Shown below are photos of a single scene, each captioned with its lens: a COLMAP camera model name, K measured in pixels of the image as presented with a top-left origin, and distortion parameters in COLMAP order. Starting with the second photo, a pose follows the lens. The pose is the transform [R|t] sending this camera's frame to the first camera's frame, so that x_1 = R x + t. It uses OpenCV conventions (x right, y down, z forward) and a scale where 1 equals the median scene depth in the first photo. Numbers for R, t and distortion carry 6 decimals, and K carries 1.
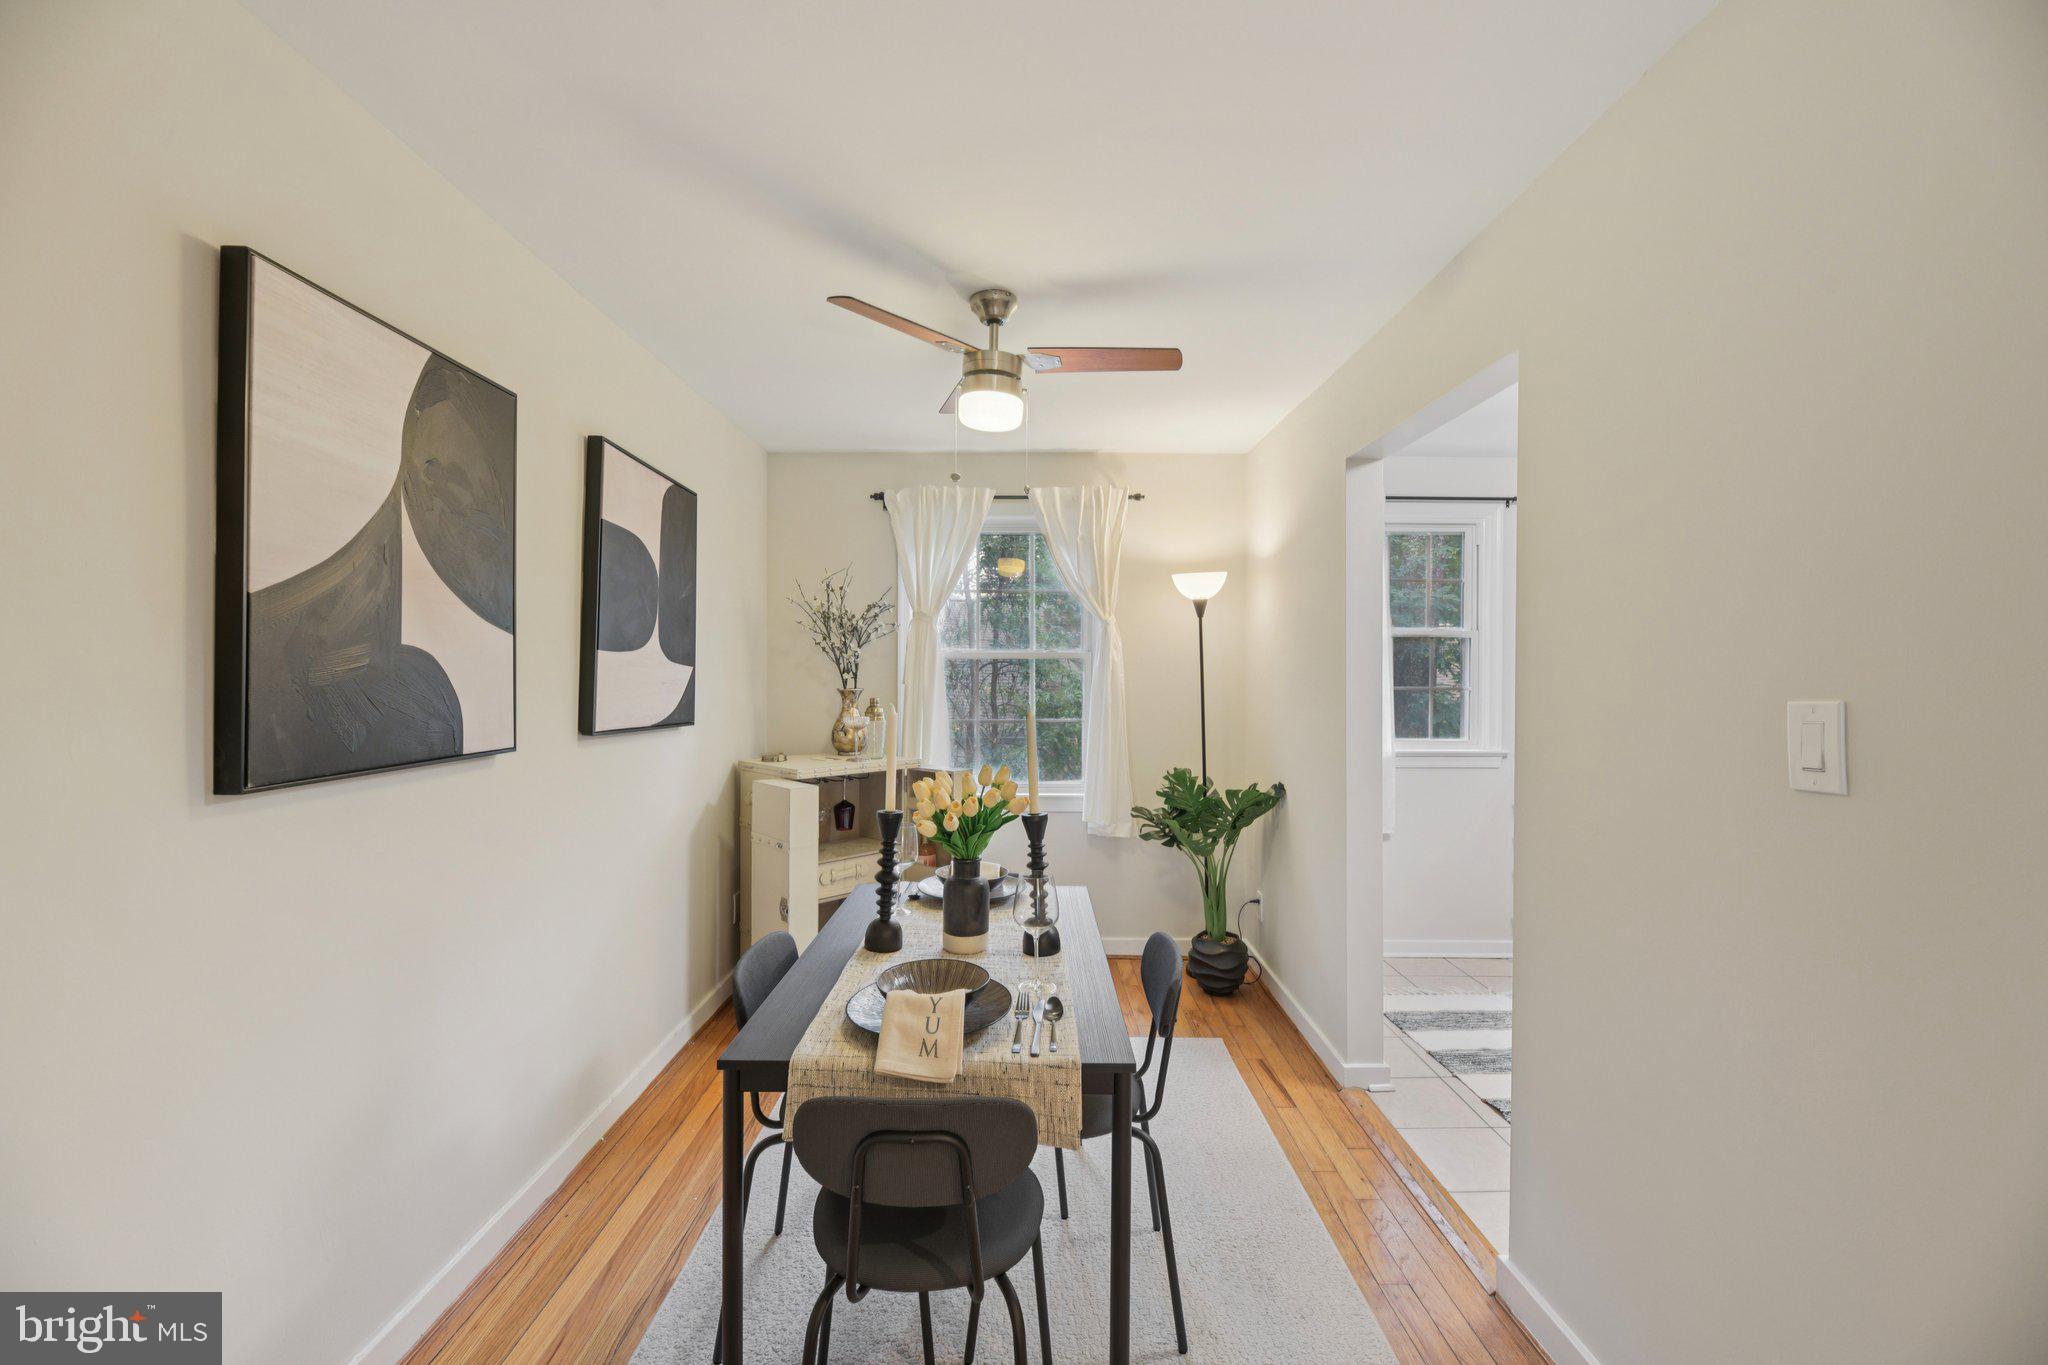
lens RADIAL K [[823.4, 0, 1019.0], [0, 823.4, 672.8], [0, 0, 1]] dist [-0.006715, -0.000689]
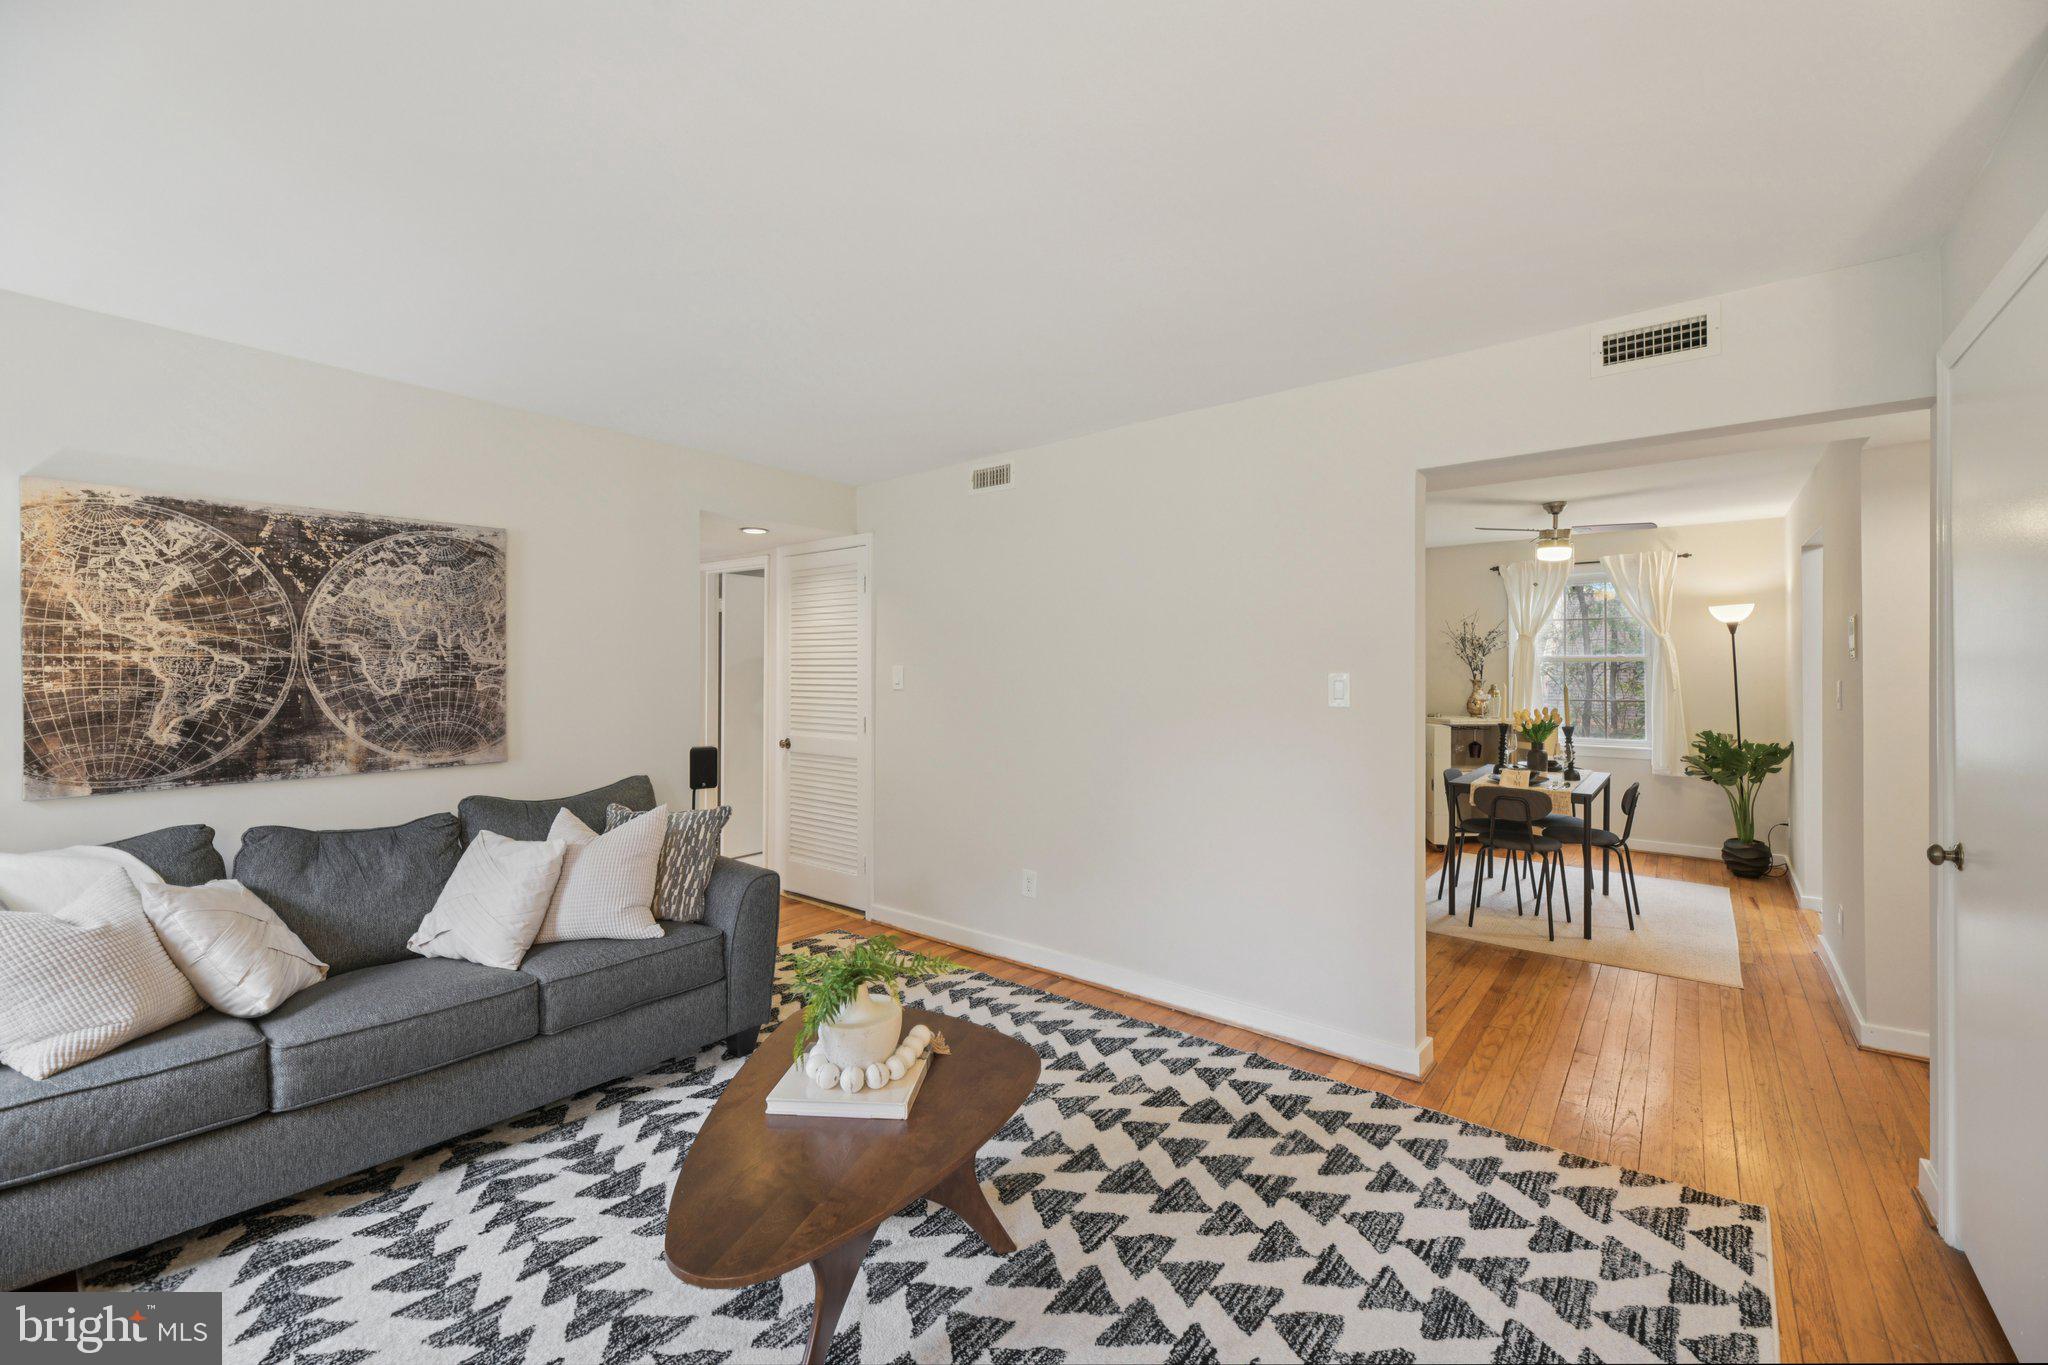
lens RADIAL K [[823.4, 0, 1013.1], [0, 823.4, 664.9], [0, 0, 1]] dist [-0.006715, -0.000689]
pose [[0.769098, -0.006236, -0.639101, 0.162202], [0.005988, 0.999979, -0.002551, -0.013354], [0.639103, -0.001865, 0.769119, -1.039017]]
